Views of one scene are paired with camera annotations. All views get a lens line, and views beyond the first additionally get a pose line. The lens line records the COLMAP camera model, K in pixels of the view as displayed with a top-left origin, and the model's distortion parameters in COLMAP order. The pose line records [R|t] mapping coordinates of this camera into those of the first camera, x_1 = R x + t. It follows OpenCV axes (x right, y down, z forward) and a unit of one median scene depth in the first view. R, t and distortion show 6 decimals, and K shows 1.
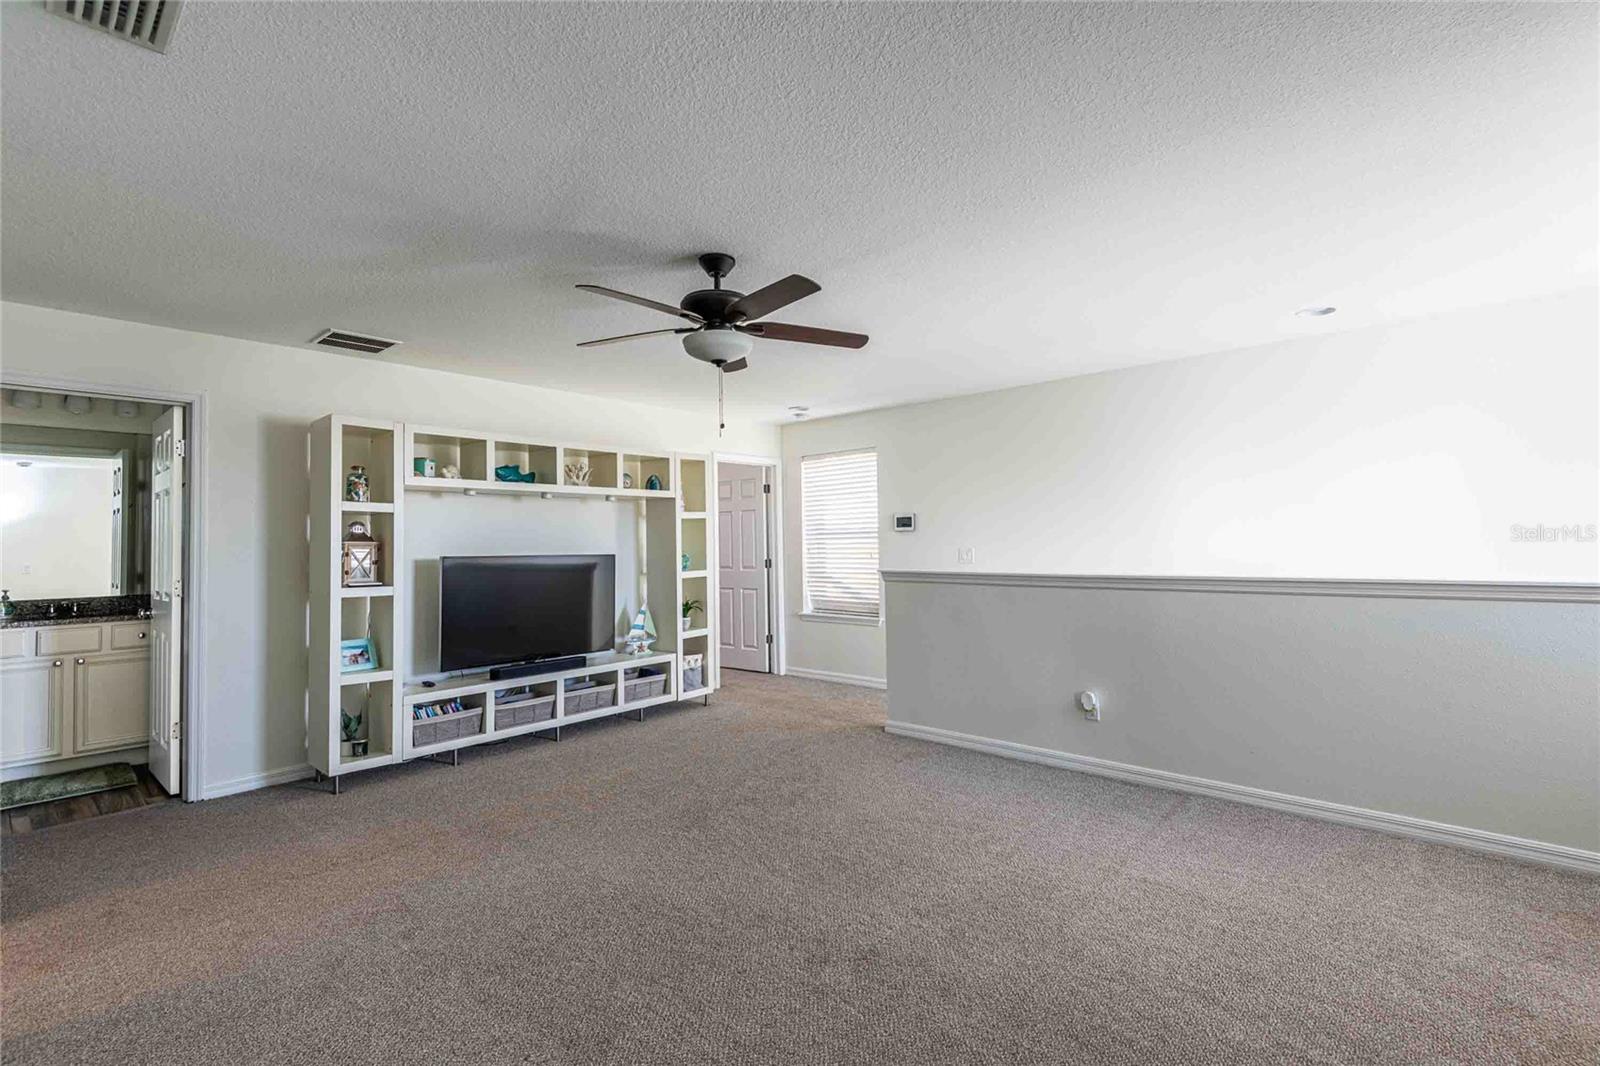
lens RADIAL K [[725.6, 0, 811.2], [0, 725.6, 526.9], [0, 0, 1]] dist [0.052074, -0.029864]
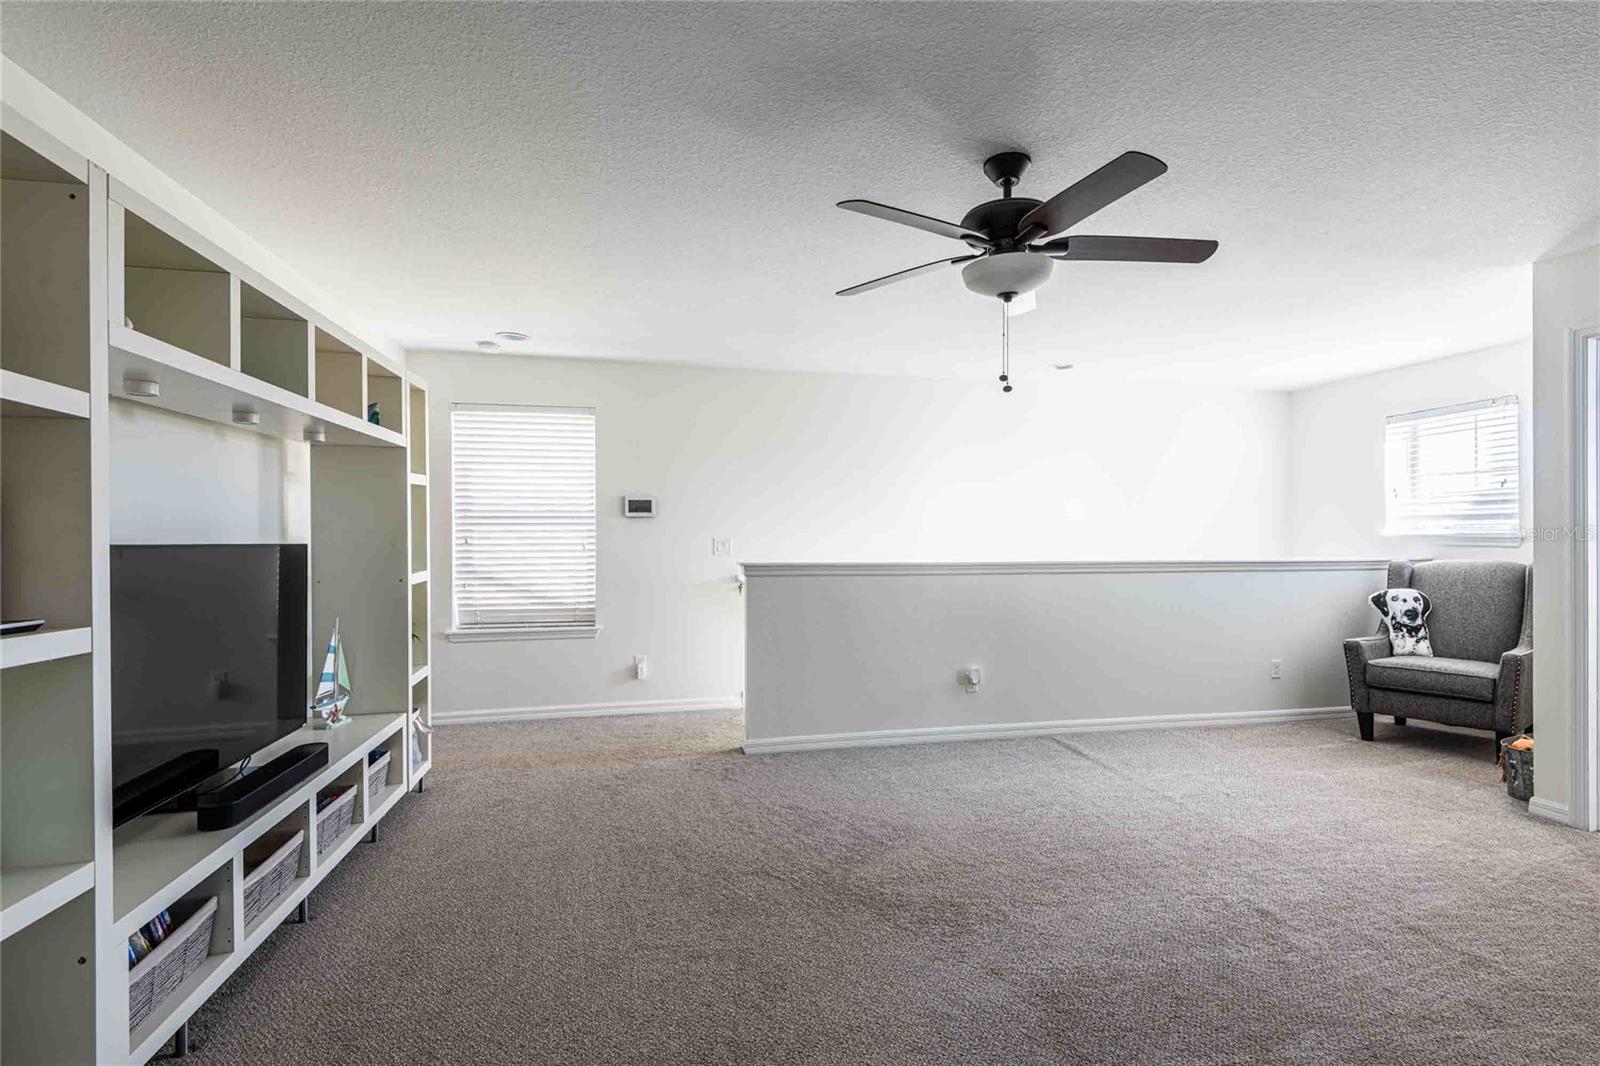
lens RADIAL K [[764.8, 0, 829.2], [0, 764.8, 535.4], [0, 0, 1]] dist [0.050355, -0.035681]
pose [[0.583884, 0.011653, 0.811753, -0.535951], [-0.025939, 0.999654, 0.004307, 0.020669], [-0.811423, -0.023571, 0.583984, 0.388326]]
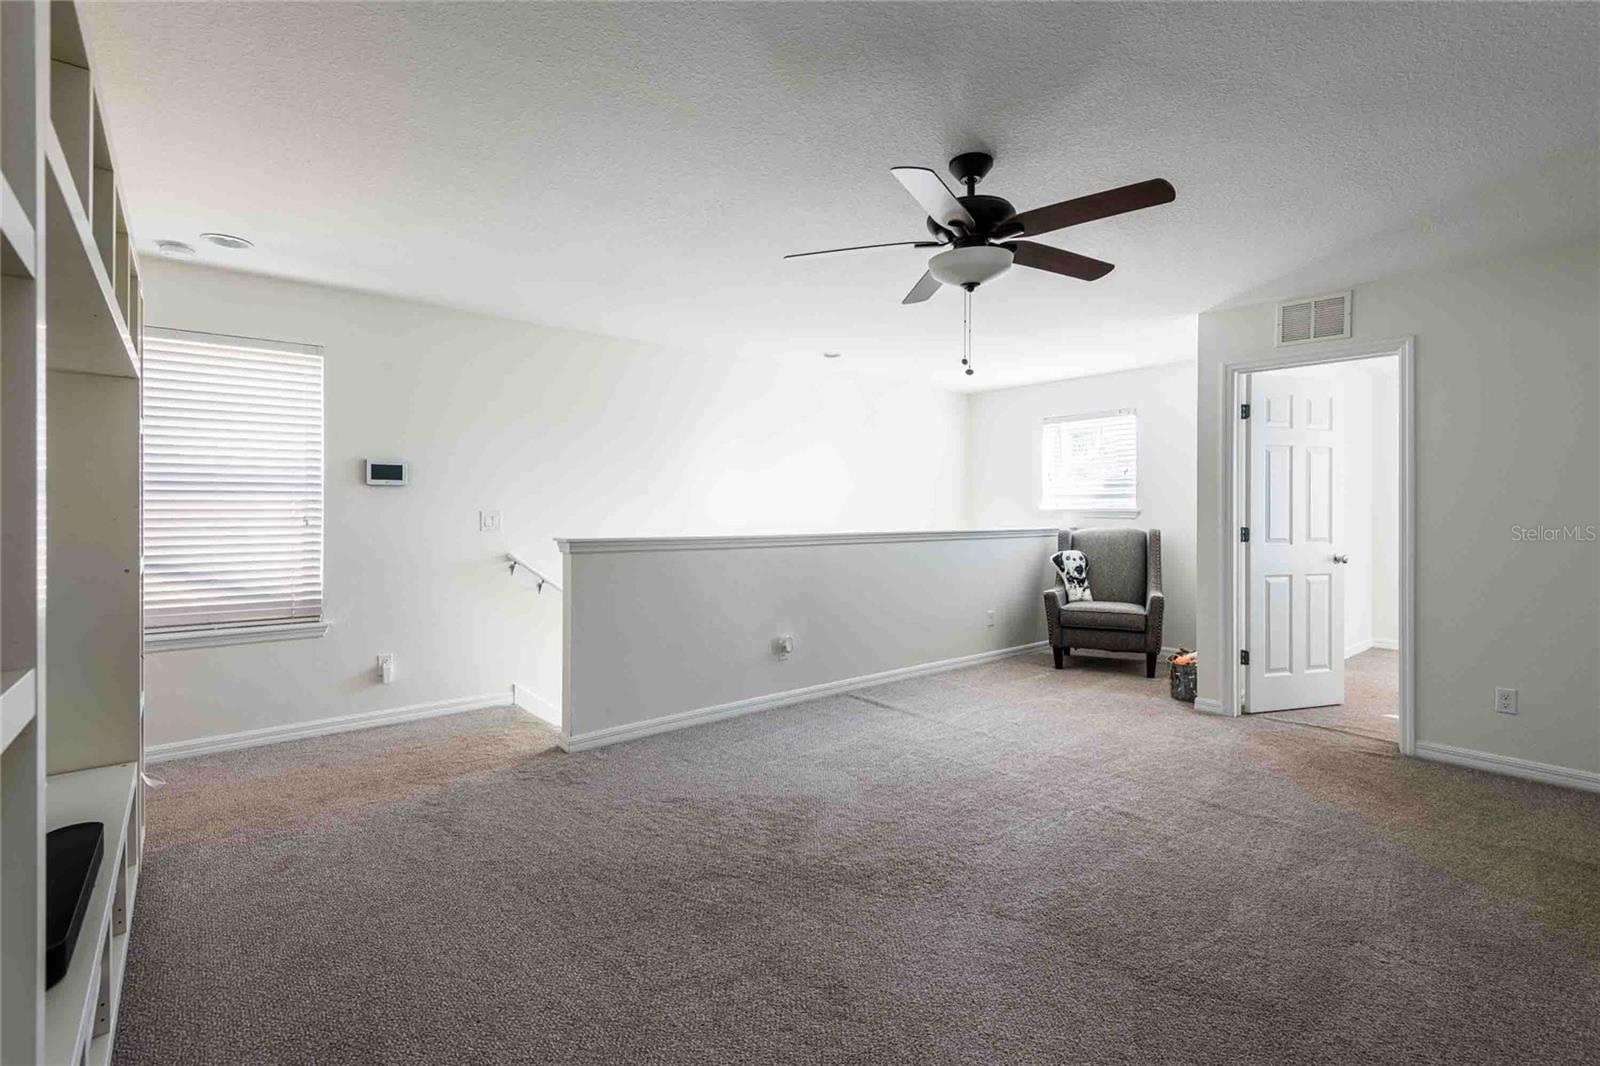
lens RADIAL K [[735.8, 0, 807.2], [0, 735.8, 506.3], [0, 0, 1]] dist [0.047291, -0.030116]
pose [[0.149004, 0.017757, 0.988677, -0.590927], [-0.027301, 0.999531, -0.013838, 0.028938], [-0.988460, -0.024930, 0.149419, 0.615666]]
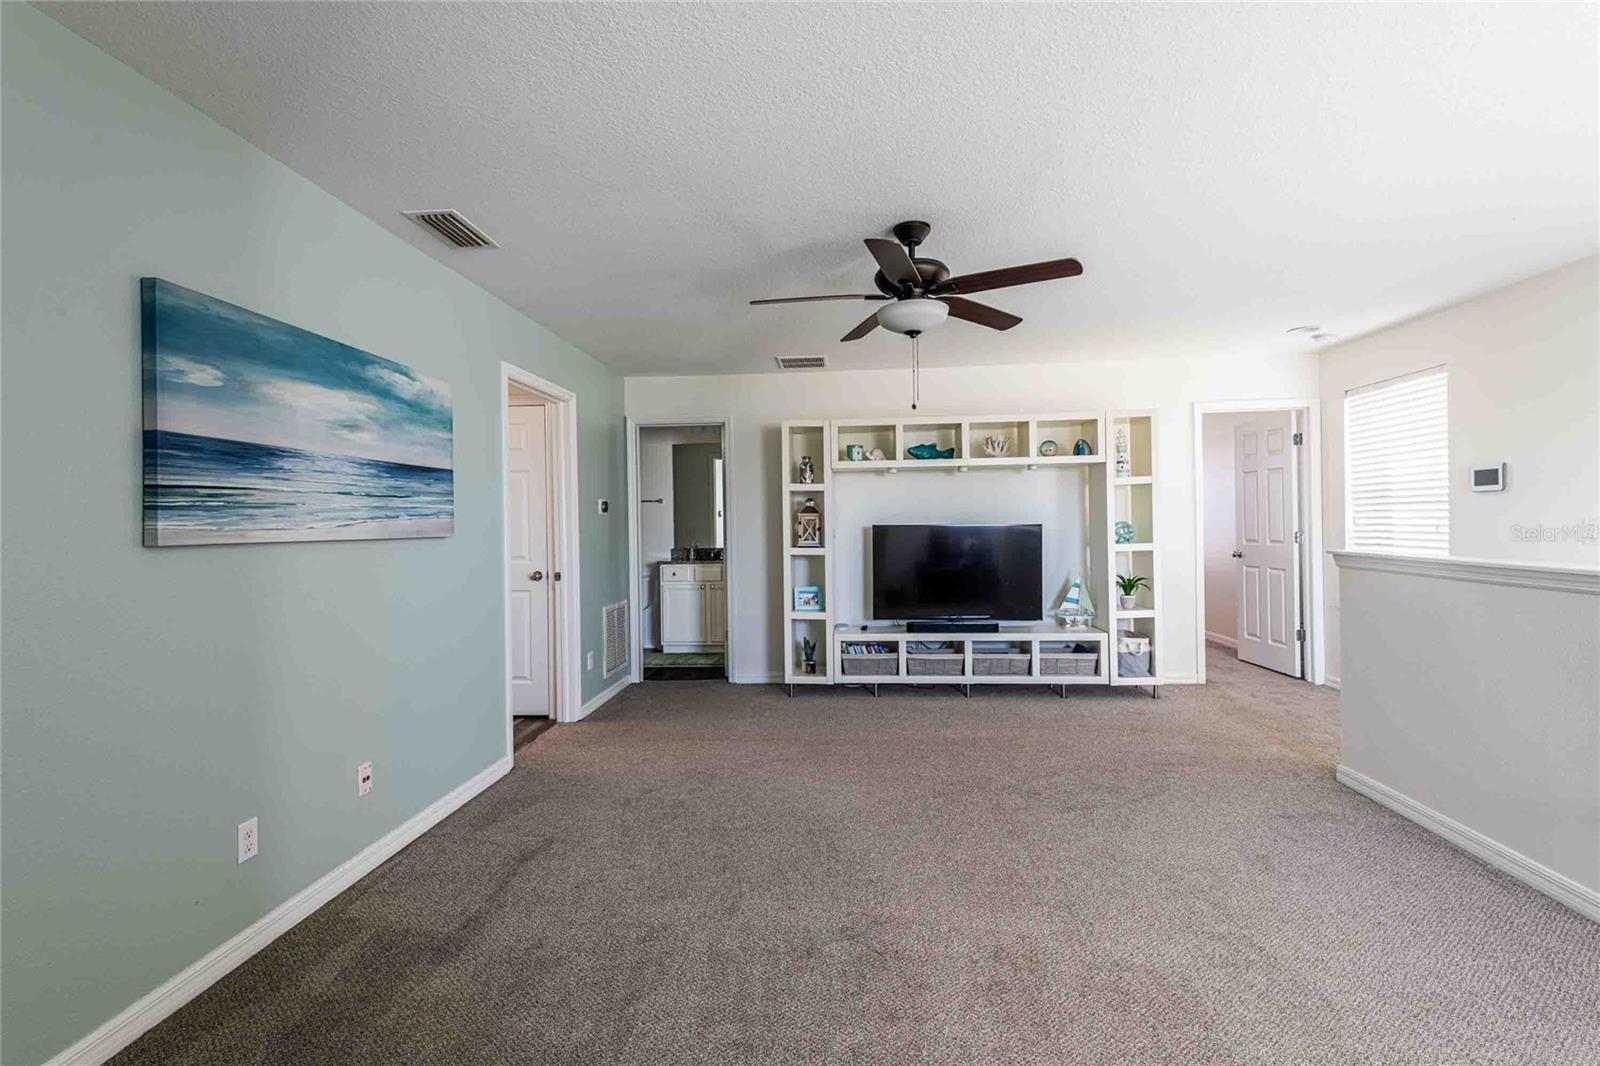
lens RADIAL K [[725.6, 0, 811.2], [0, 725.6, 526.9], [0, 0, 1]] dist [0.052074, -0.029864]
pose [[0.611104, 0.012005, -0.791459, 0.337330], [0.025670, 0.999058, 0.034975, -0.001185], [0.791134, -0.041690, 0.610221, 0.162564]]
